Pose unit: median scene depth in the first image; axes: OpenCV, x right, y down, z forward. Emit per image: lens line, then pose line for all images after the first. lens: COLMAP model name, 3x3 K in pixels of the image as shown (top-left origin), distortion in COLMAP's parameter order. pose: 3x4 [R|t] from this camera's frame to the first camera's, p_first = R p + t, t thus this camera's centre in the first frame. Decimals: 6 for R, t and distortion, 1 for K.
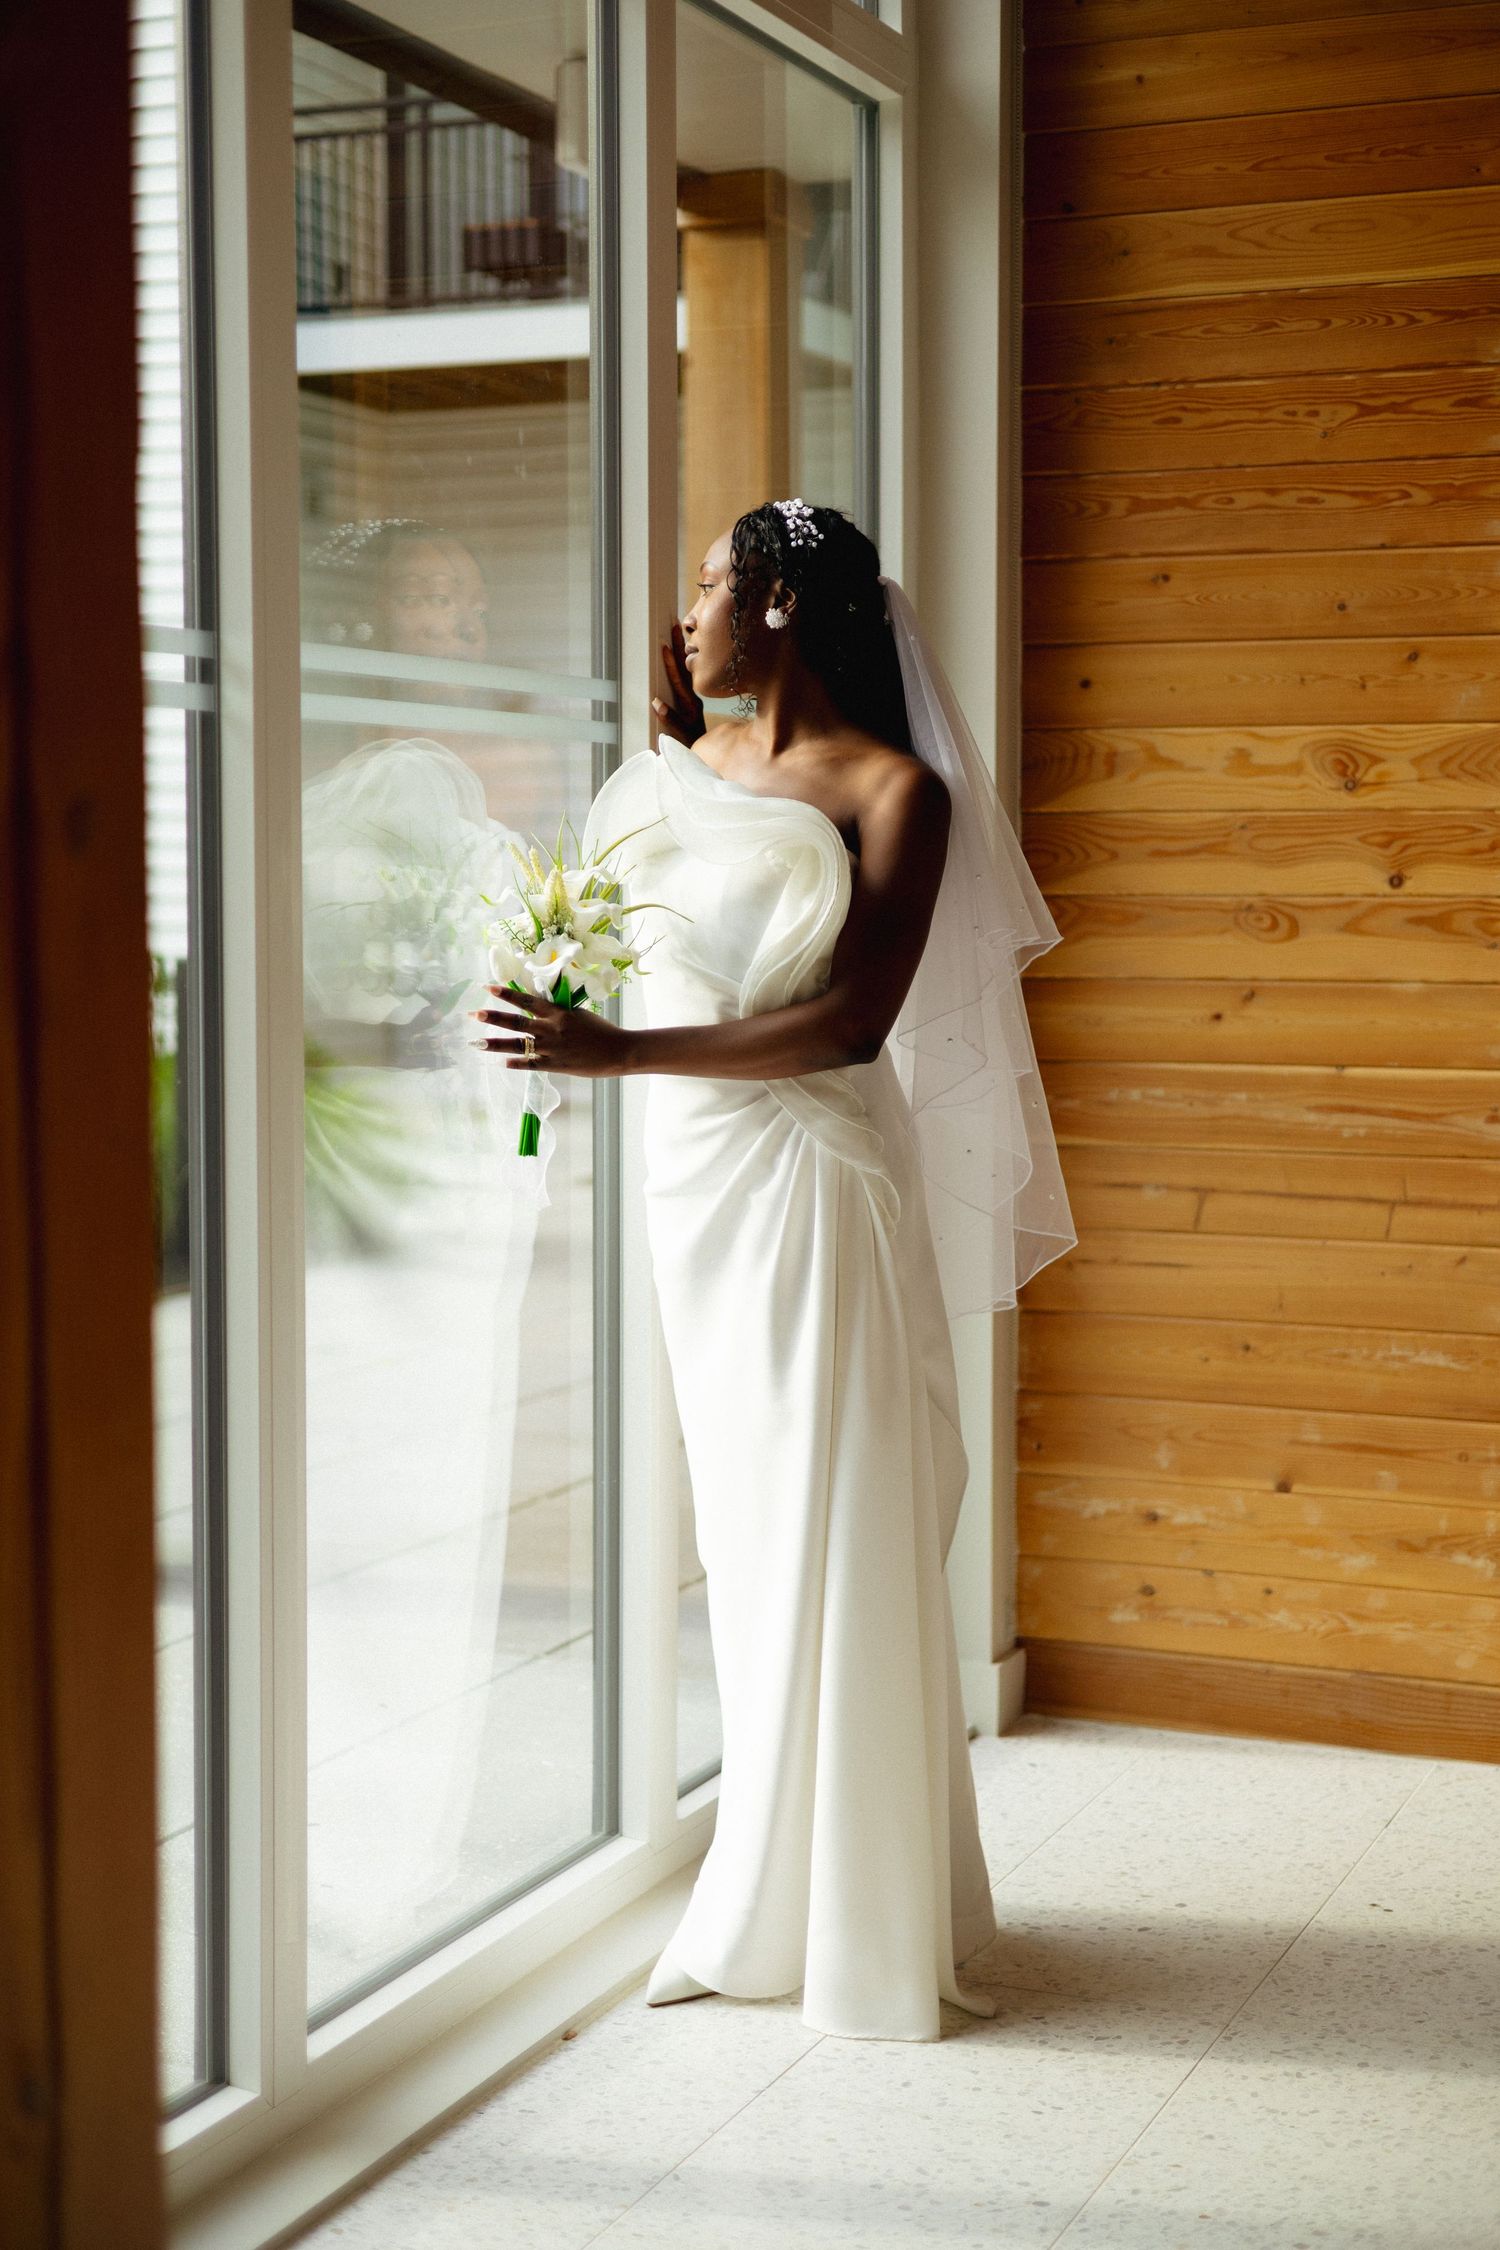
lens RADIAL K [[3304.2, 0, 775.4], [0, 3304.2, 1066.5], [0, 0, 1]] dist [0.028170, 0.000000]
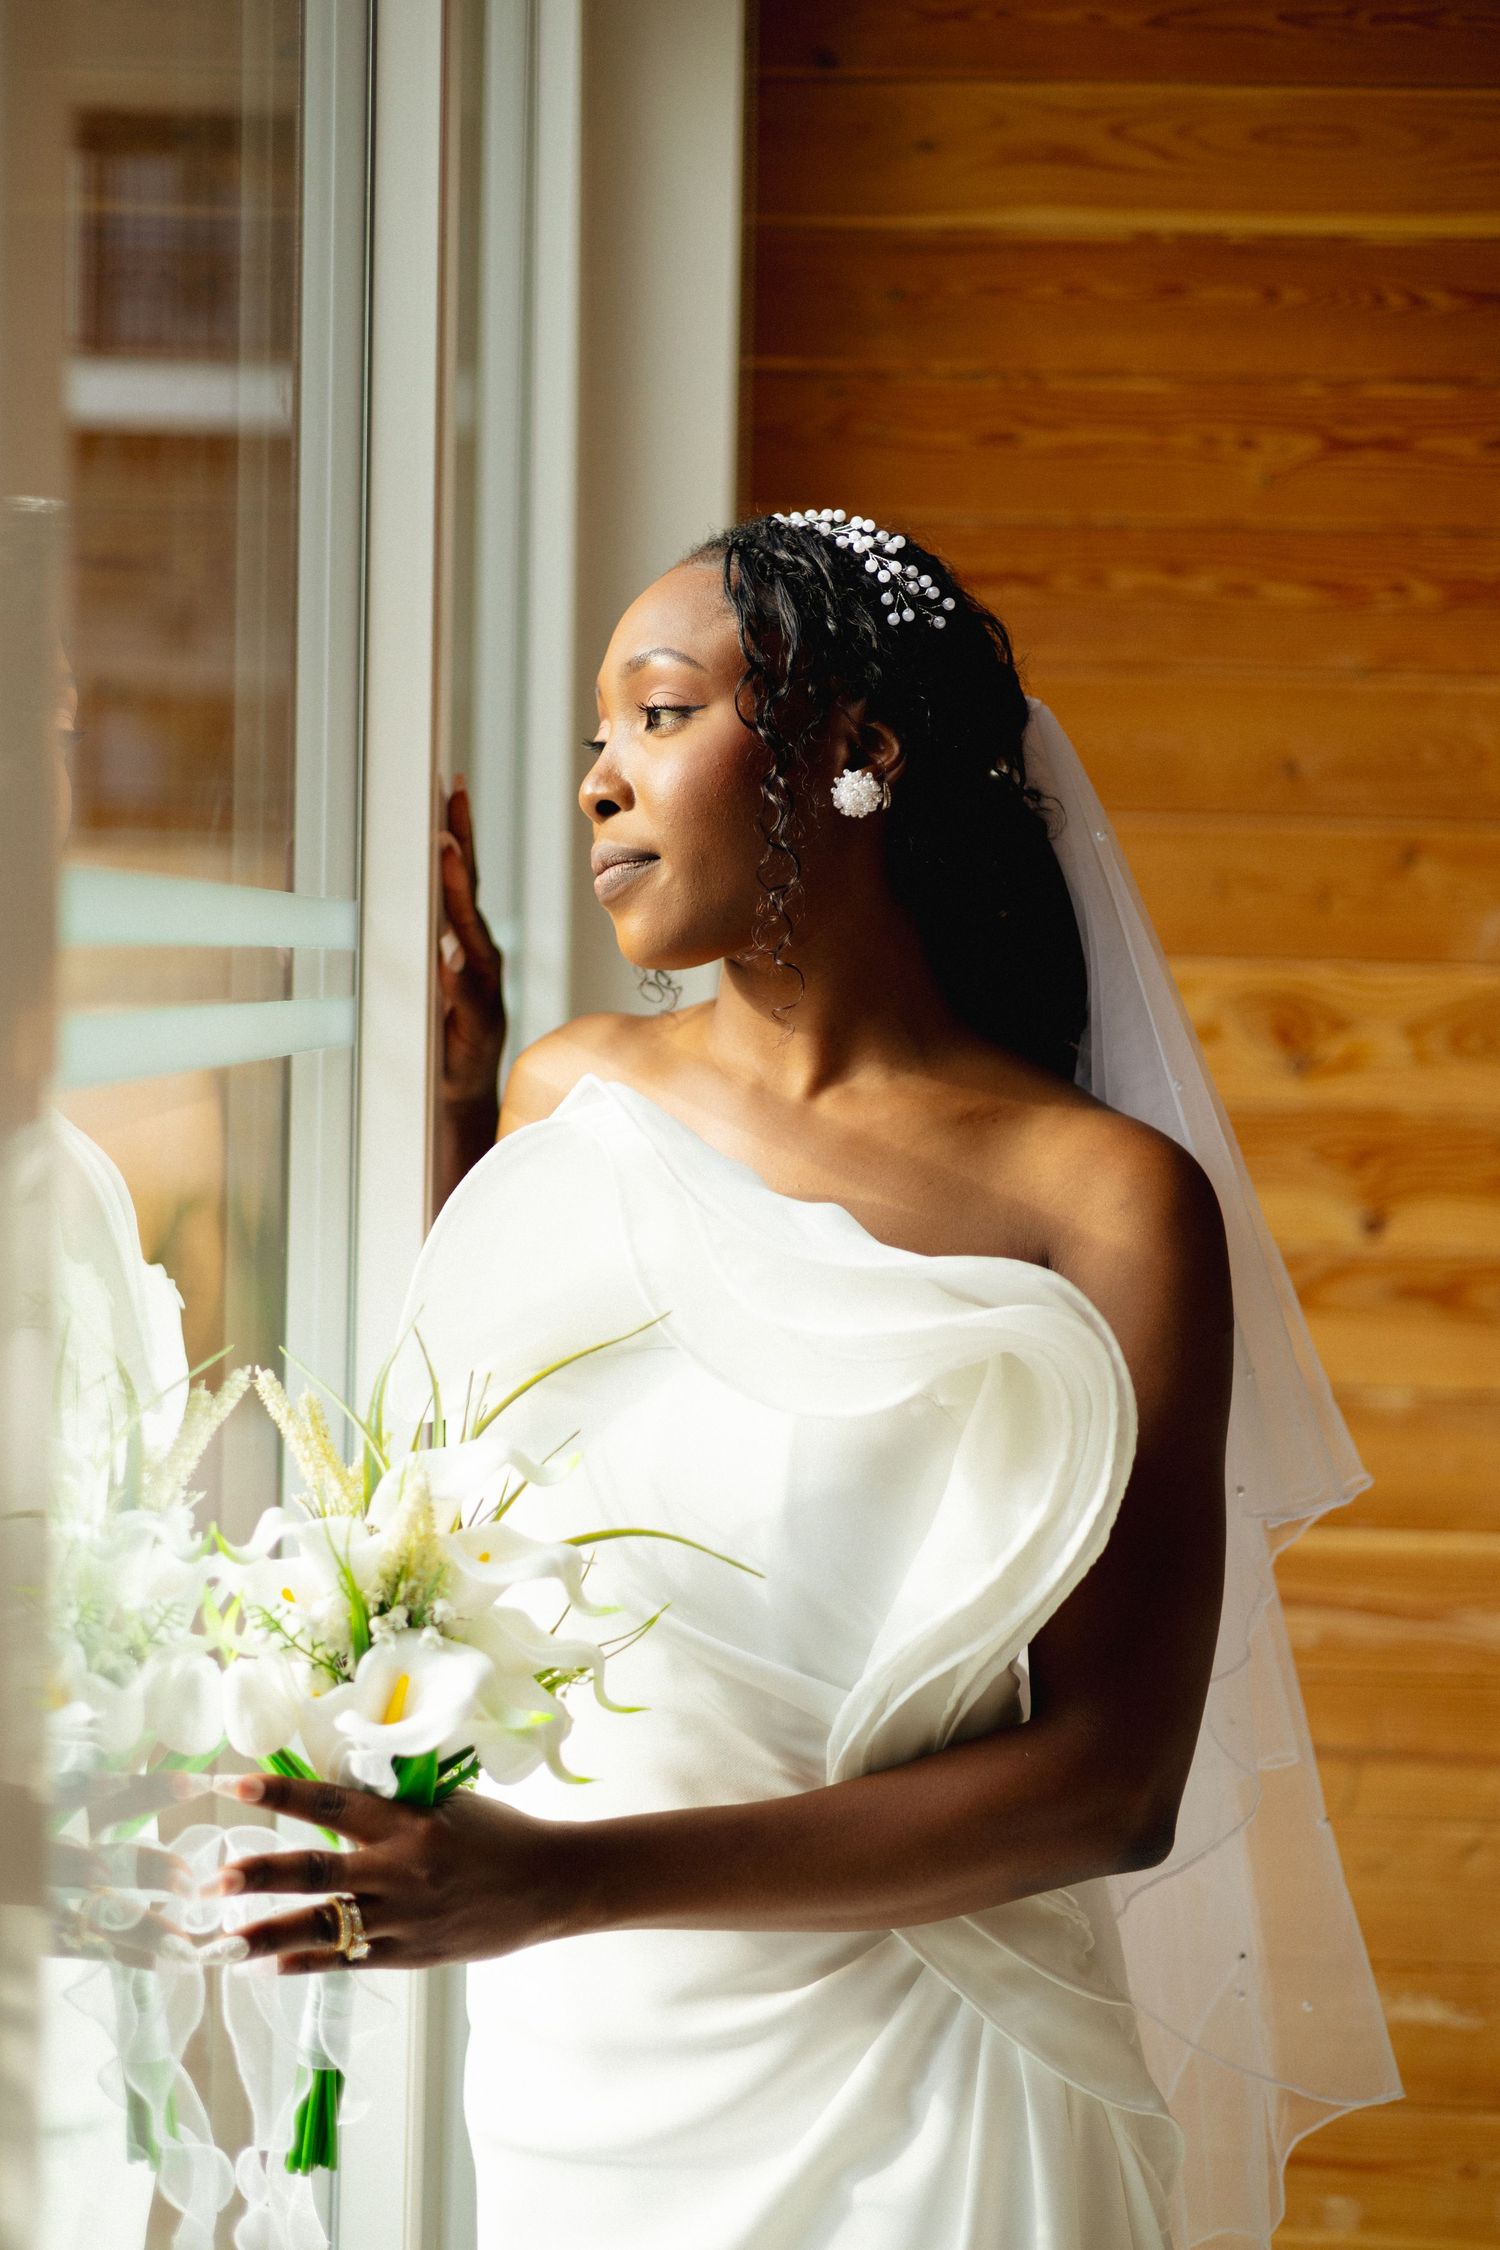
lens RADIAL K [[3064.7, 0, 722.2], [0, 3064.7, 1077.6], [0, 0, 1]] dist [0.012747, 0.000000]
pose [[0.930490, 0.004030, 0.366296, -0.127131], [-0.000365, 0.999949, -0.010073, -0.076810], [-0.366318, 0.009239, 0.930444, 0.517562]]
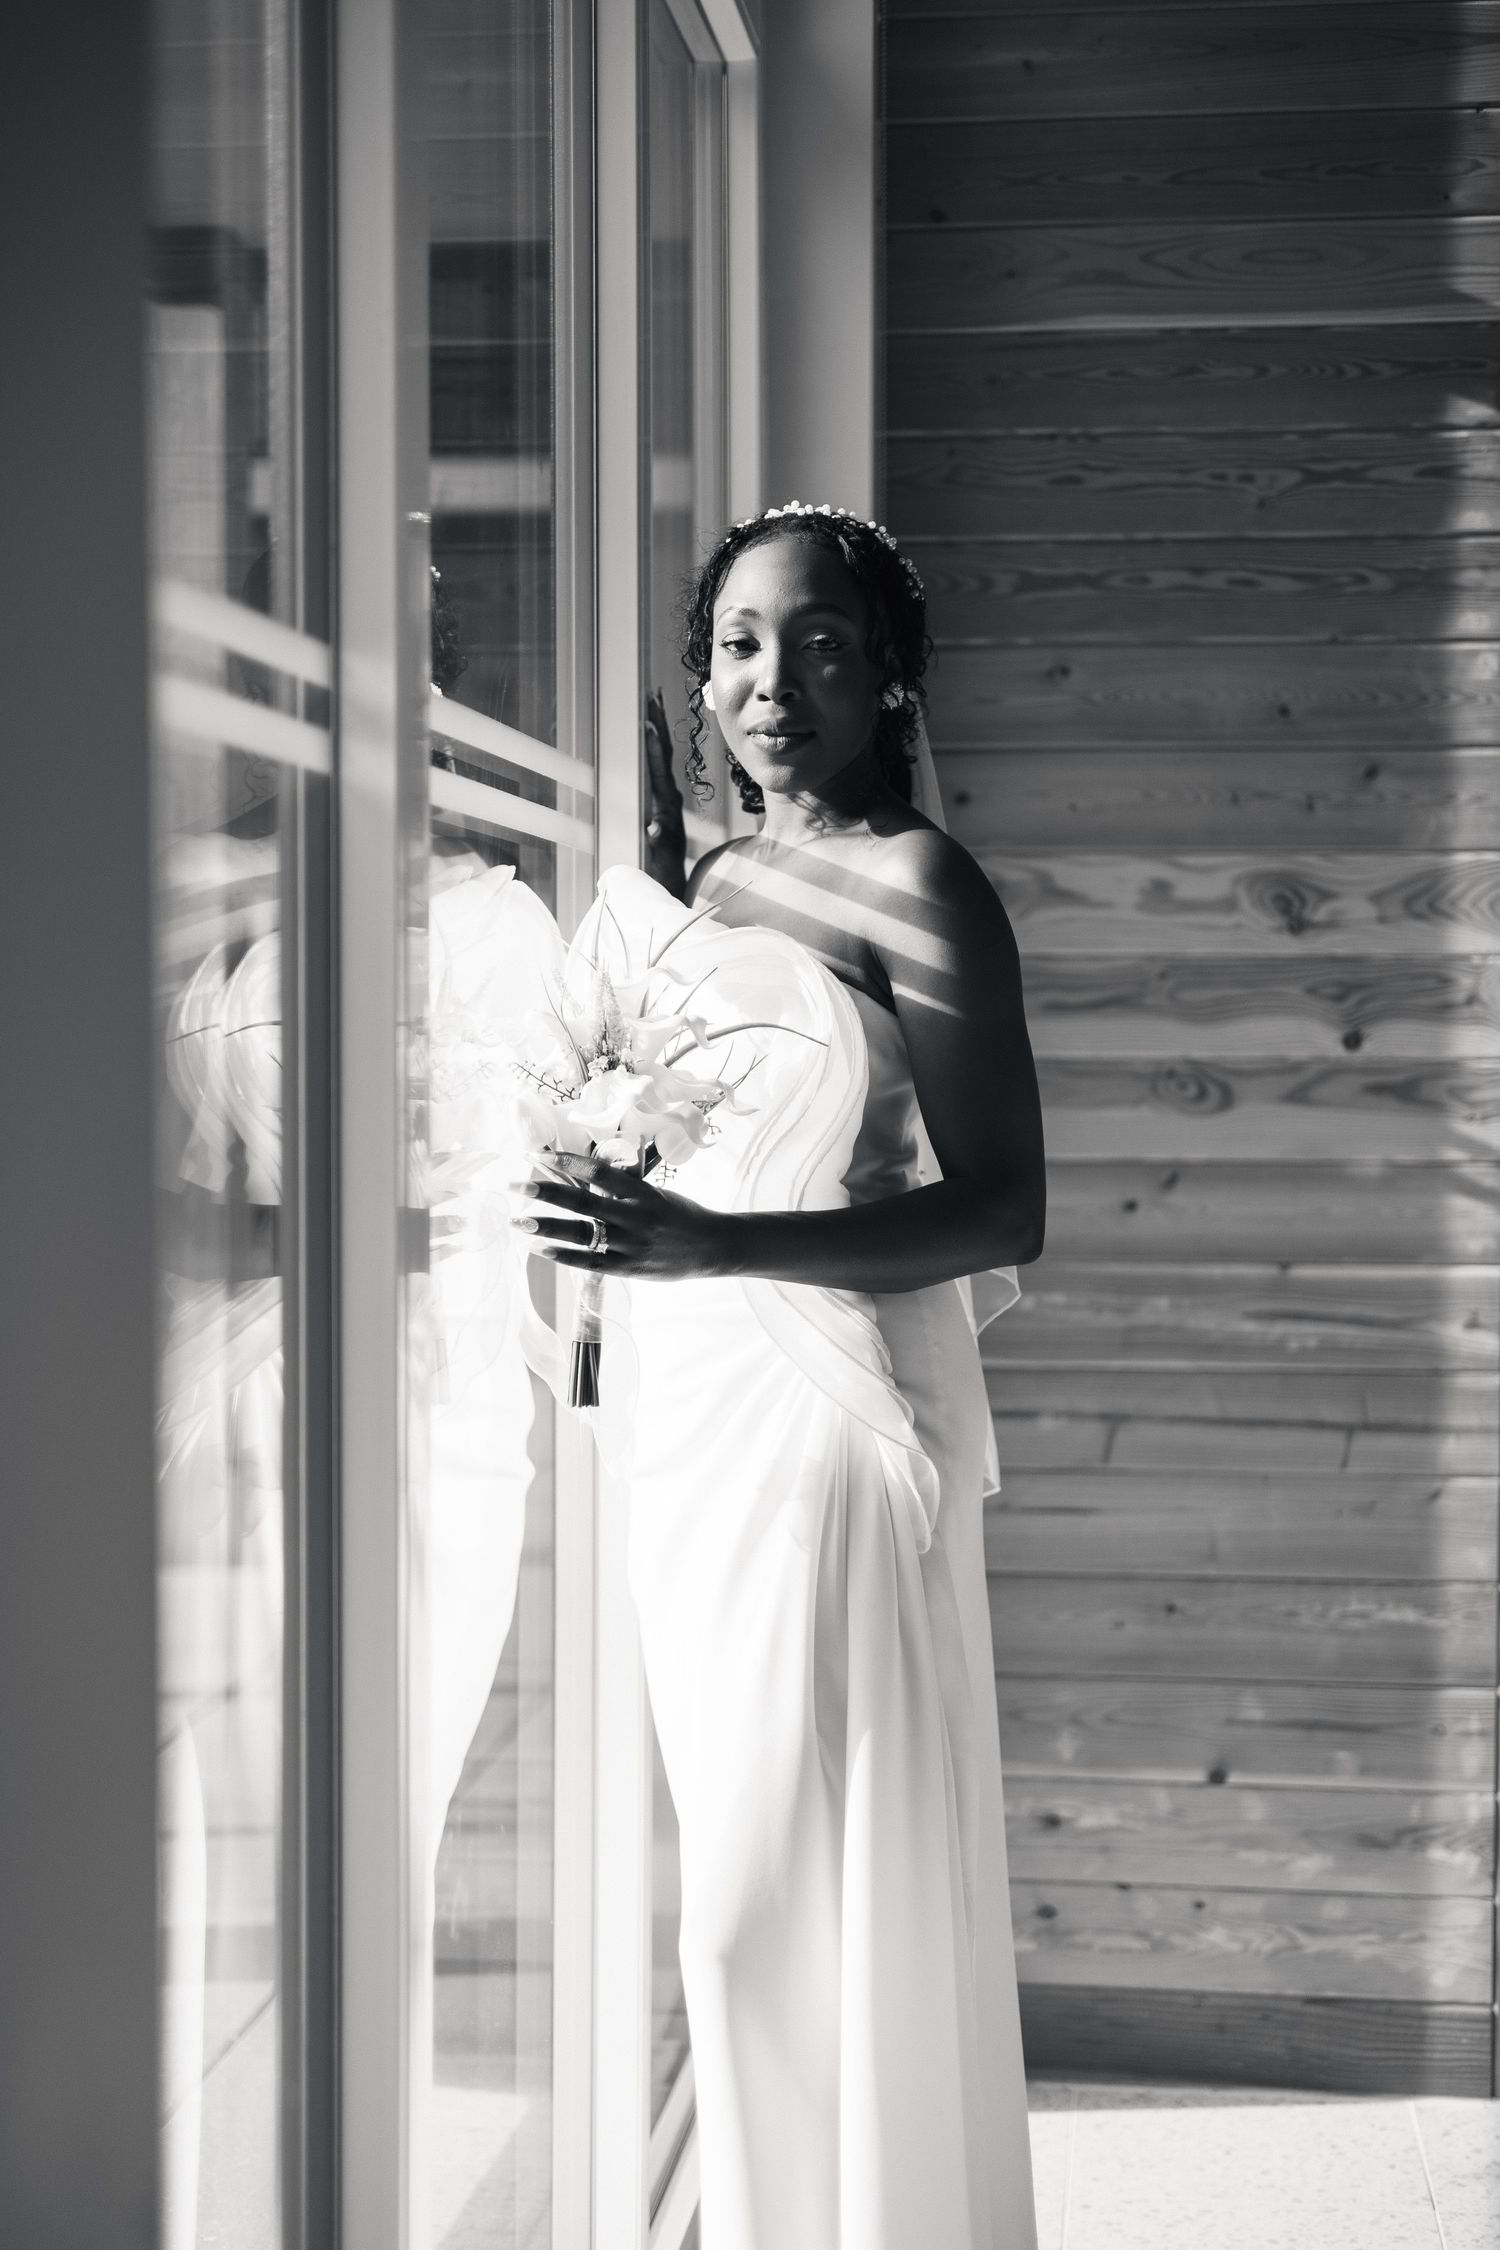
lens RADIAL K [[3064.7, 0, 765.2], [0, 3064.7, 1103.3], [0, 0, 1]] dist [0.012747, 0.000000]
pose [[0.957766, -0.008192, 0.287432, -0.174234], [0.016022, 0.999562, -0.024900, -0.023375], [-0.287102, 0.028454, 0.957477, 0.301283]]
